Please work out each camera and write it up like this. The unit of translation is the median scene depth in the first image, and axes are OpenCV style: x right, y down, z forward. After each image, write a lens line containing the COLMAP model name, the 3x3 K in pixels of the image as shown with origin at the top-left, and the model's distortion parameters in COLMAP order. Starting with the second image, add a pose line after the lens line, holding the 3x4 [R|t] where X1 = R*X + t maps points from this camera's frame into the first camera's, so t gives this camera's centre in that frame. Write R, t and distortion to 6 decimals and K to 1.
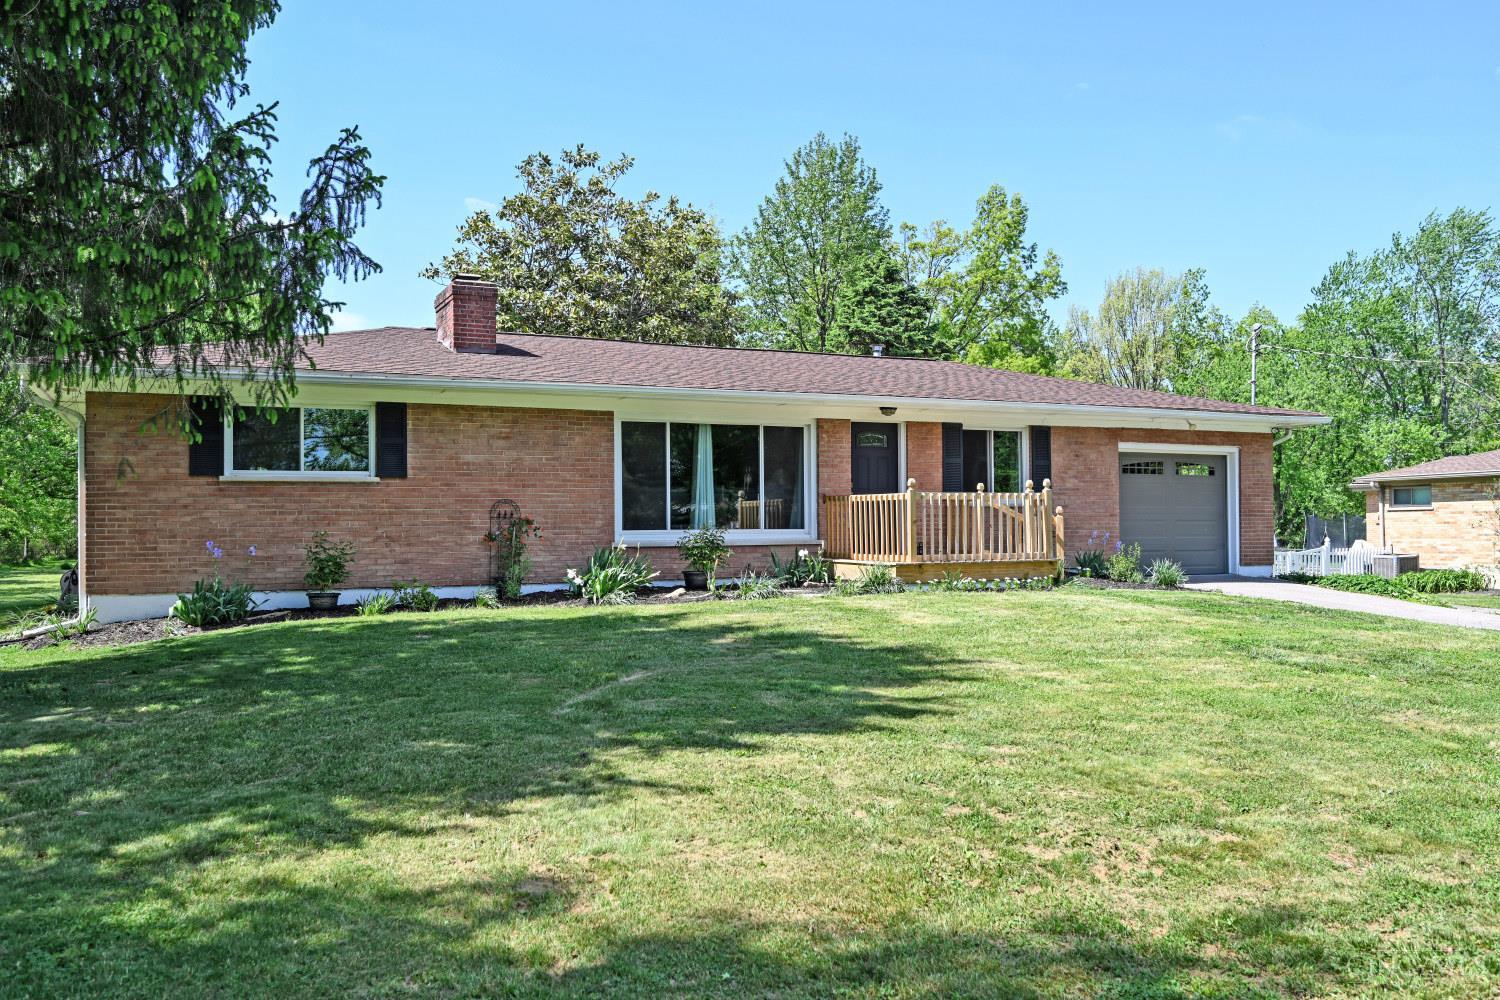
lens RADIAL K [[1233.6, 0, 750.0], [0, 1233.6, 500.0], [0, 0, 1]] dist [-0.006936, -0.001465]
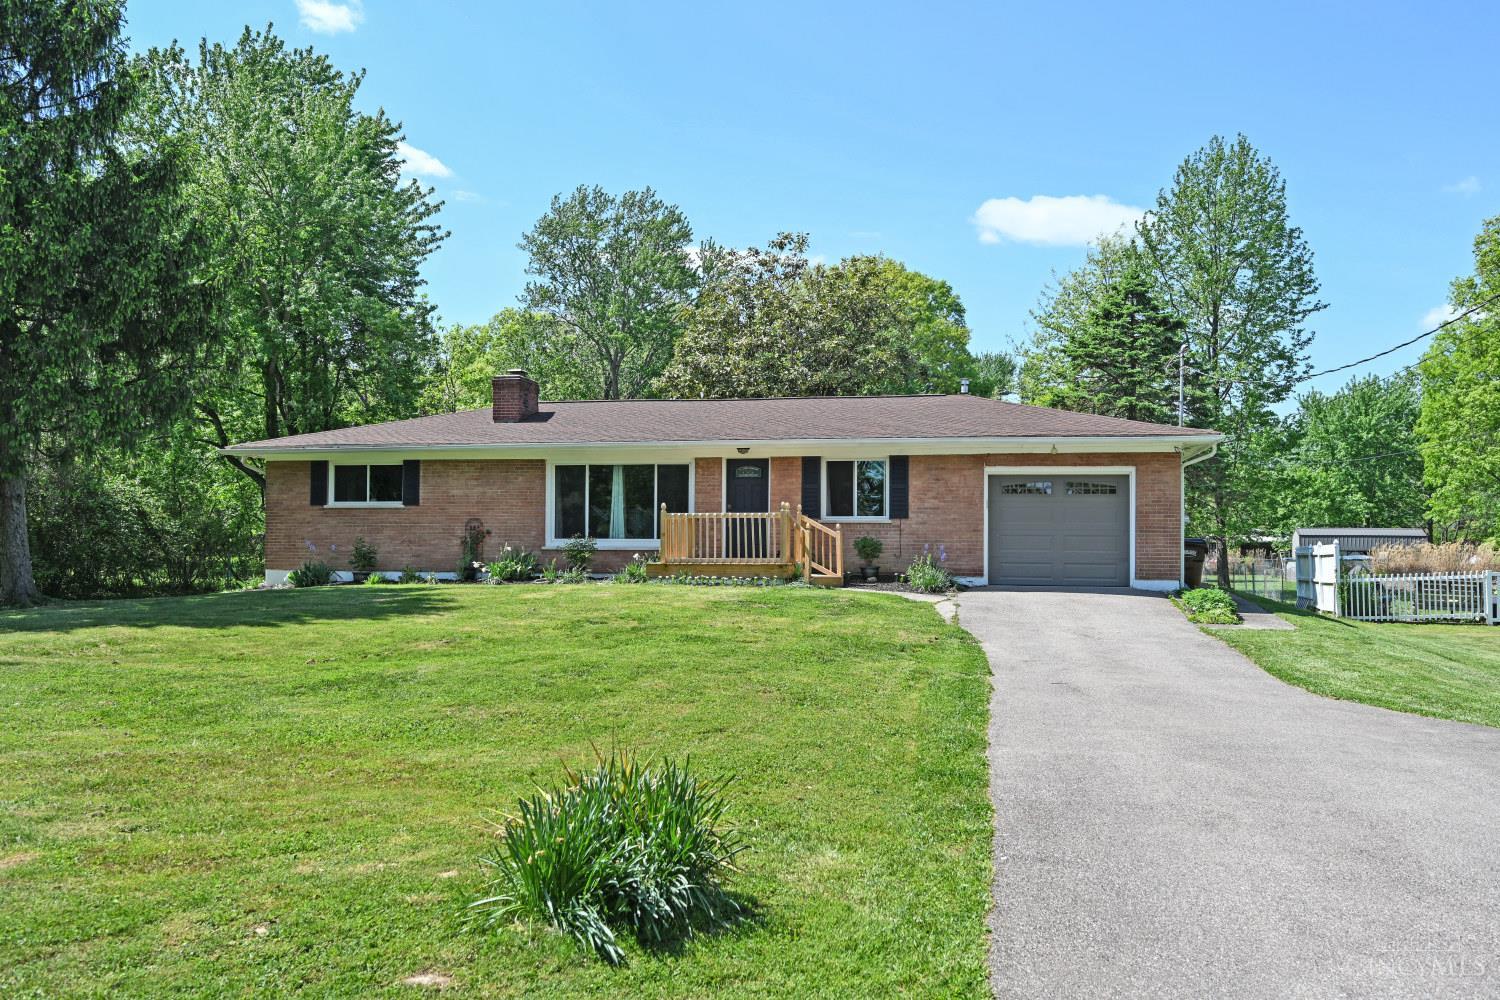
lens RADIAL K [[1295.7, 0, 750.0], [0, 1295.7, 500.0], [0, 0, 1]] dist [-0.013059, -0.009587]
pose [[0.795734, -0.009003, -0.605579, 0.957977], [0.002299, 0.999927, -0.011845, -0.002712], [0.605642, 0.008034, 0.795697, -0.096458]]
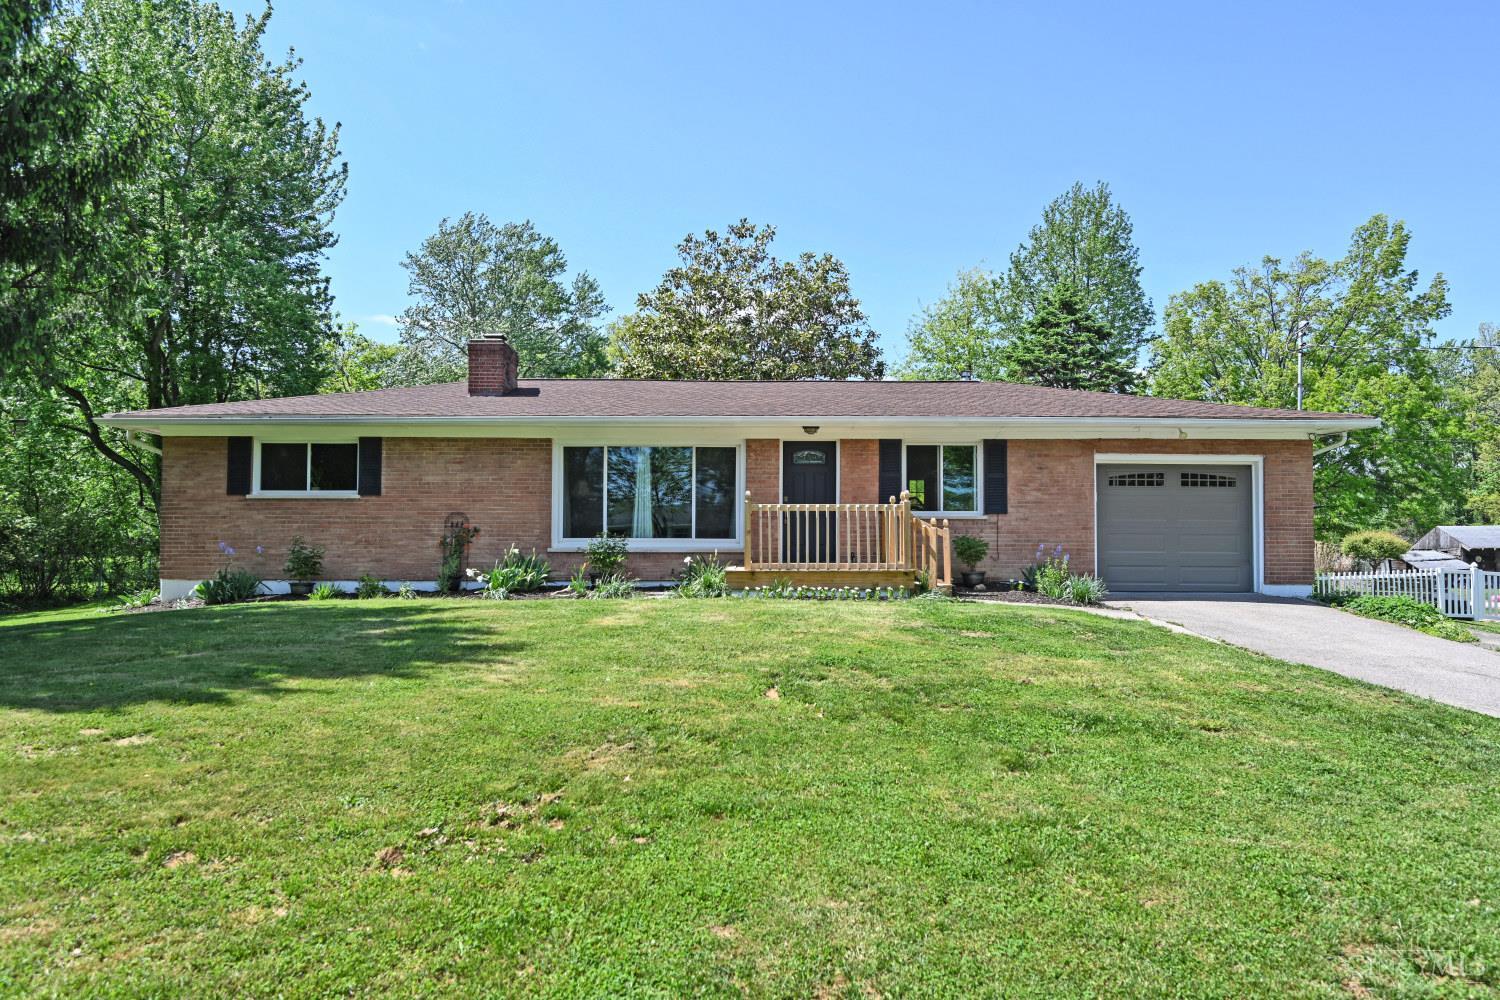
lens RADIAL K [[991.0, 0, 759.6], [0, 991.0, 504.1], [0, 0, 1]] dist [-0.004002, 0.000264]
pose [[0.905014, -0.007034, -0.425323, 0.440899], [-0.000587, 0.999842, -0.017784, 0.008076], [0.425381, 0.016345, 0.904867, 0.198012]]
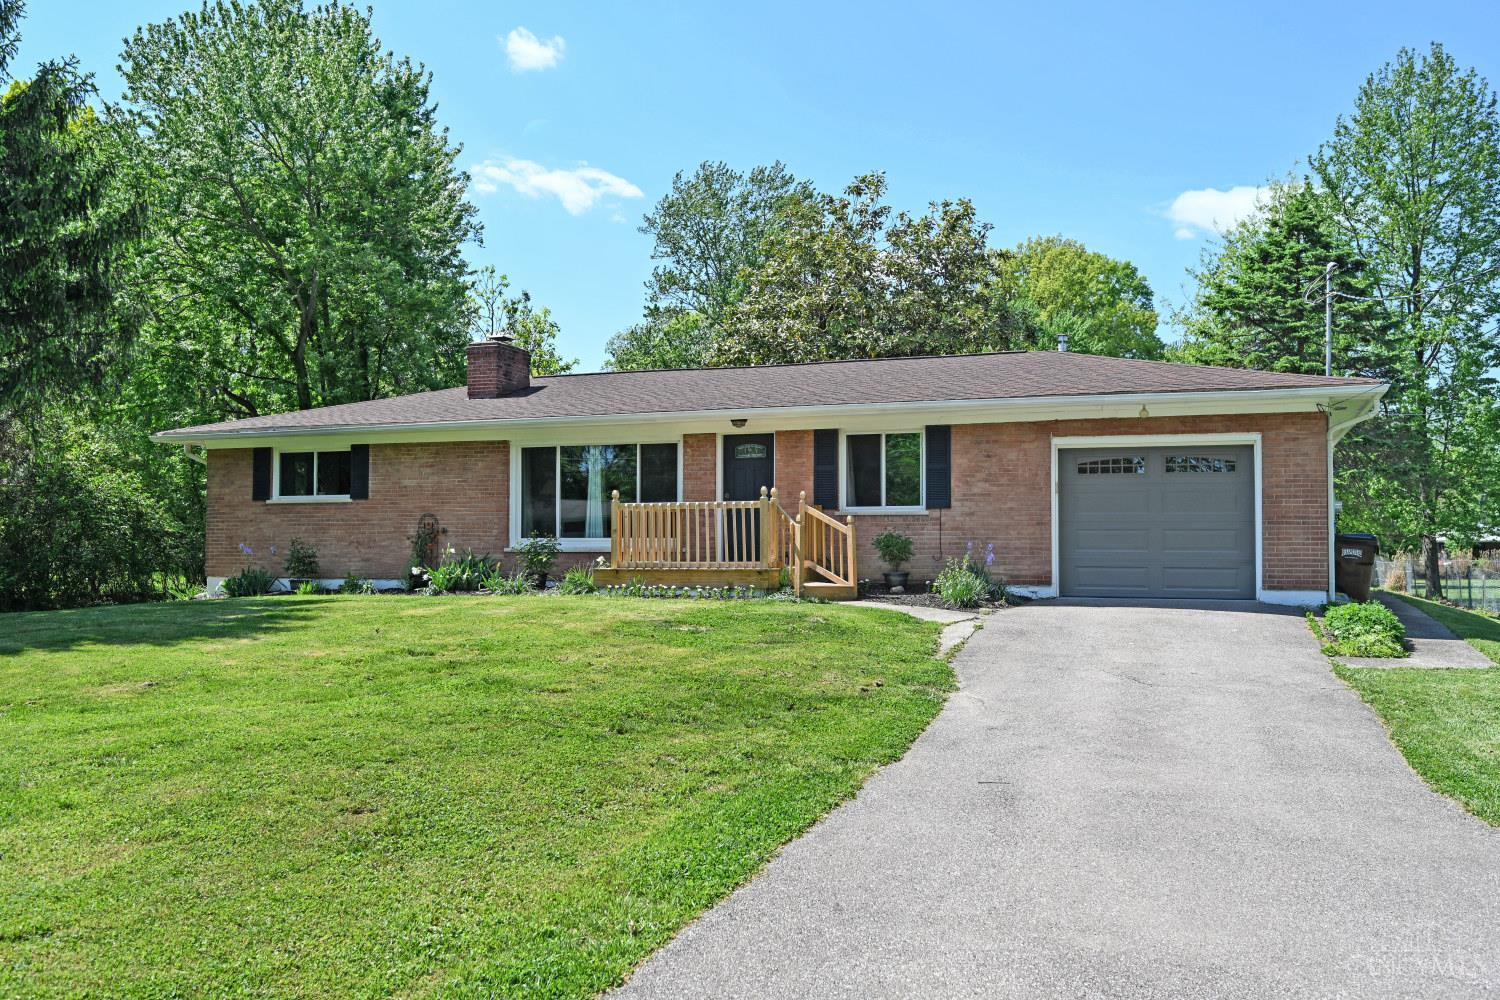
lens RADIAL K [[1295.7, 0, 750.0], [0, 1295.7, 500.0], [0, 0, 1]] dist [-0.013059, -0.009587]
pose [[0.693302, -0.018141, -0.720419, 0.894865], [0.010293, 0.999830, -0.015271, 0.008371], [0.720573, 0.003172, 0.693371, 0.261651]]
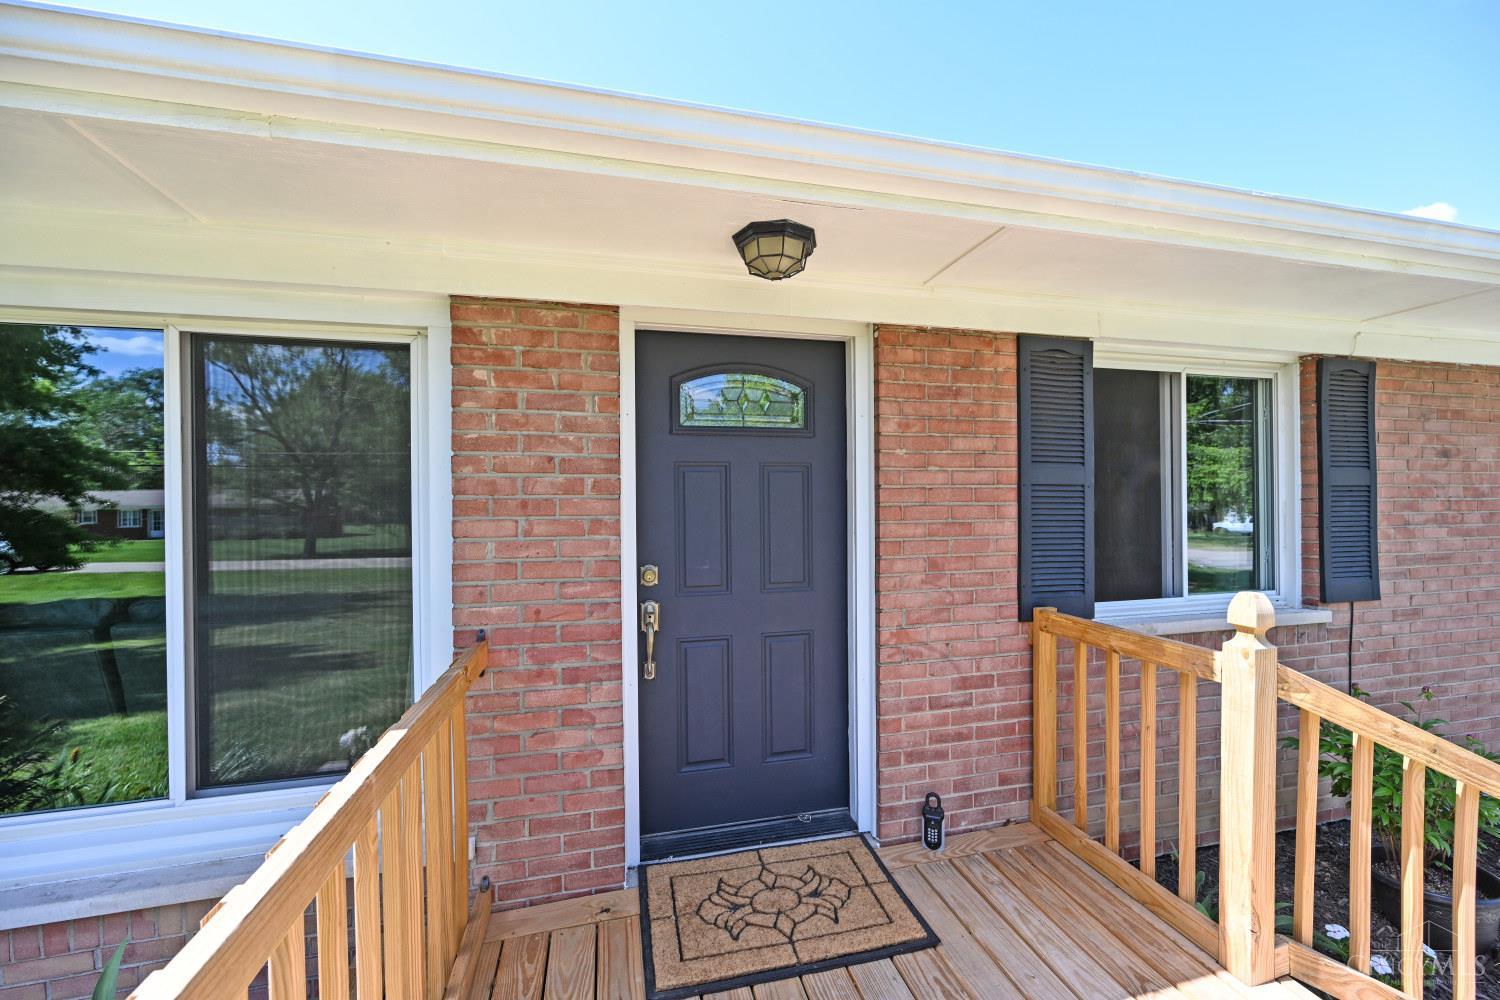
lens RADIAL K [[590.2, 0, 750.3], [0, 590.2, 502.1], [0, 0, 1]] dist [-0.000275, -0.000707]
pose [[0.980748, 0.000563, -0.195278, 0.128815], [0.004305, 0.999690, 0.024503, -0.030789], [0.195232, -0.024872, 0.980442, 0.896151]]
